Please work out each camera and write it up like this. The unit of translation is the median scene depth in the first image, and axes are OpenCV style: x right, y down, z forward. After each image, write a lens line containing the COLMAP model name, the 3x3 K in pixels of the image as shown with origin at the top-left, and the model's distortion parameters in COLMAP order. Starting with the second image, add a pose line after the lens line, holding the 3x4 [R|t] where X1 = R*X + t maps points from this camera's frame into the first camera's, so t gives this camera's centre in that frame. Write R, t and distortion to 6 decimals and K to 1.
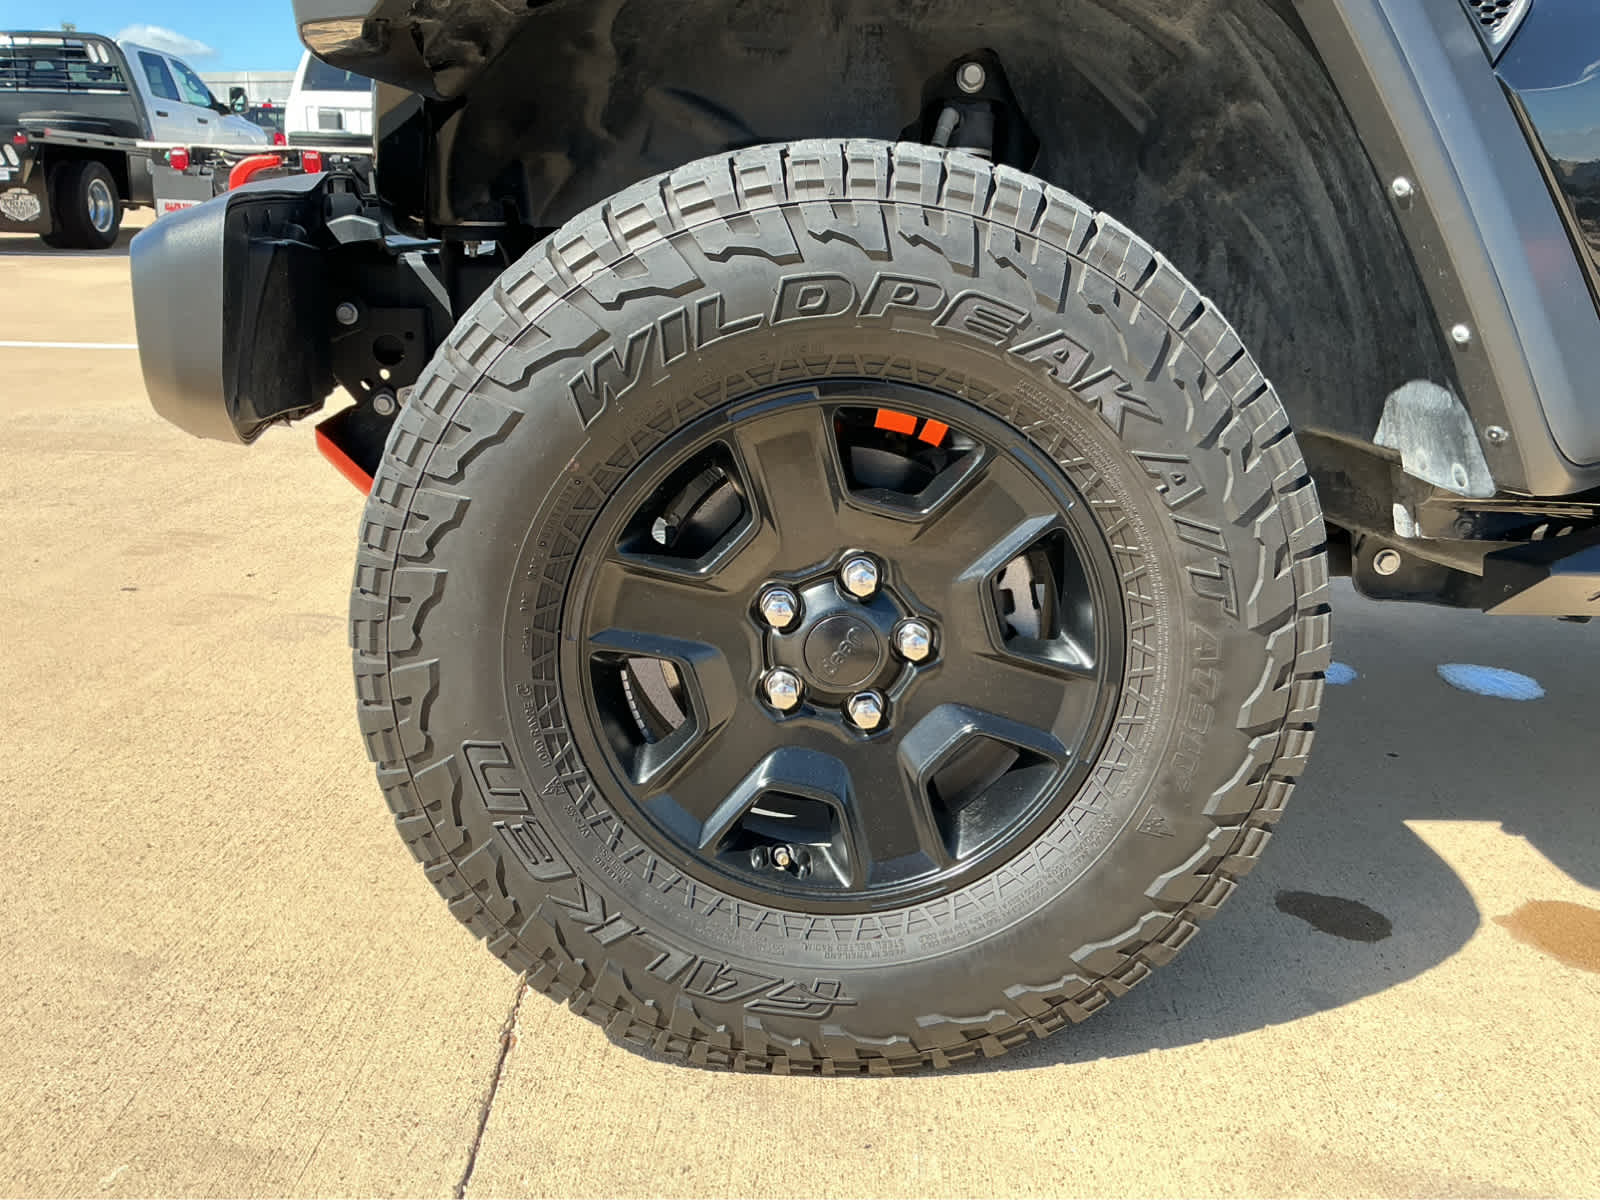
lens RADIAL K [[1337.4, 0, 790.8], [0, 1337.4, 600.6], [0, 0, 1]] dist [0.099407, -0.189980]
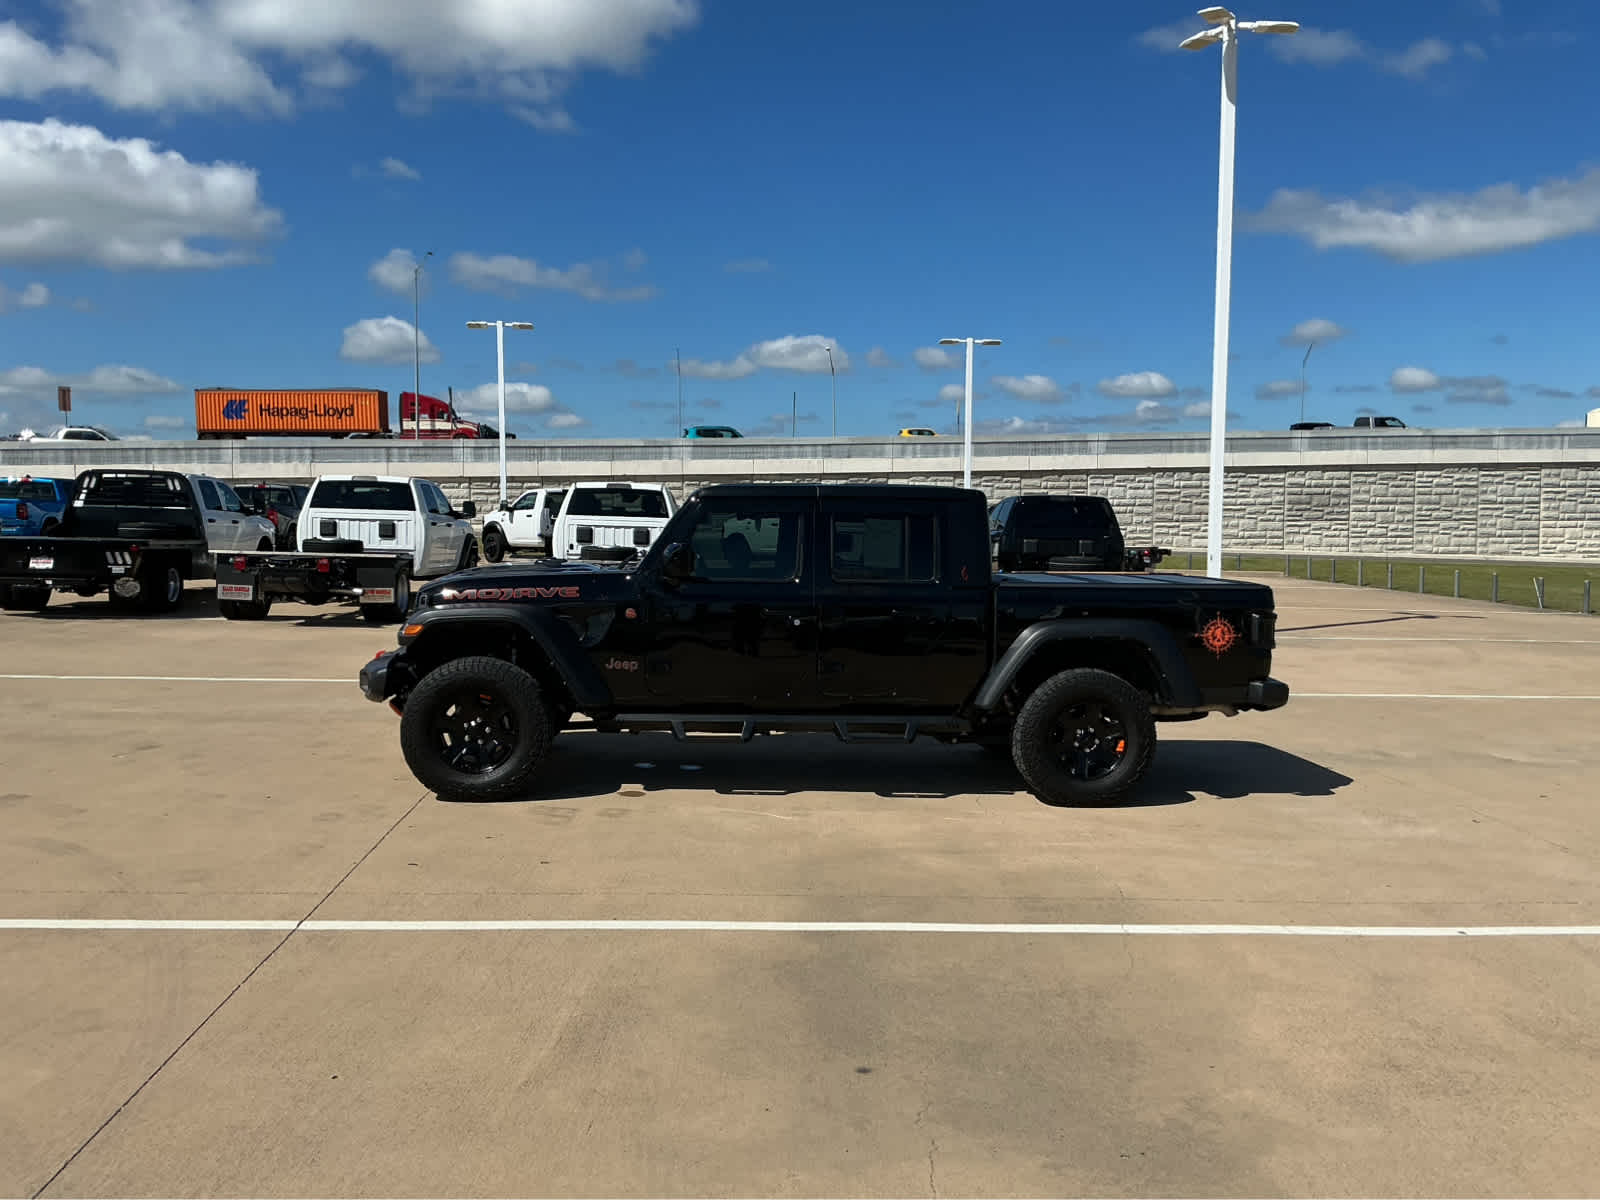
lens RADIAL K [[1337.4, 0, 811.5], [0, 1337.4, 599.4], [0, 0, 1]] dist [0.099407, -0.189980]
pose [[0.998203, -0.003606, 0.059816, 0.239129], [0.017228, 0.973318, -0.228814, 0.175551], [-0.057395, 0.229433, 0.971631, -1.050360]]
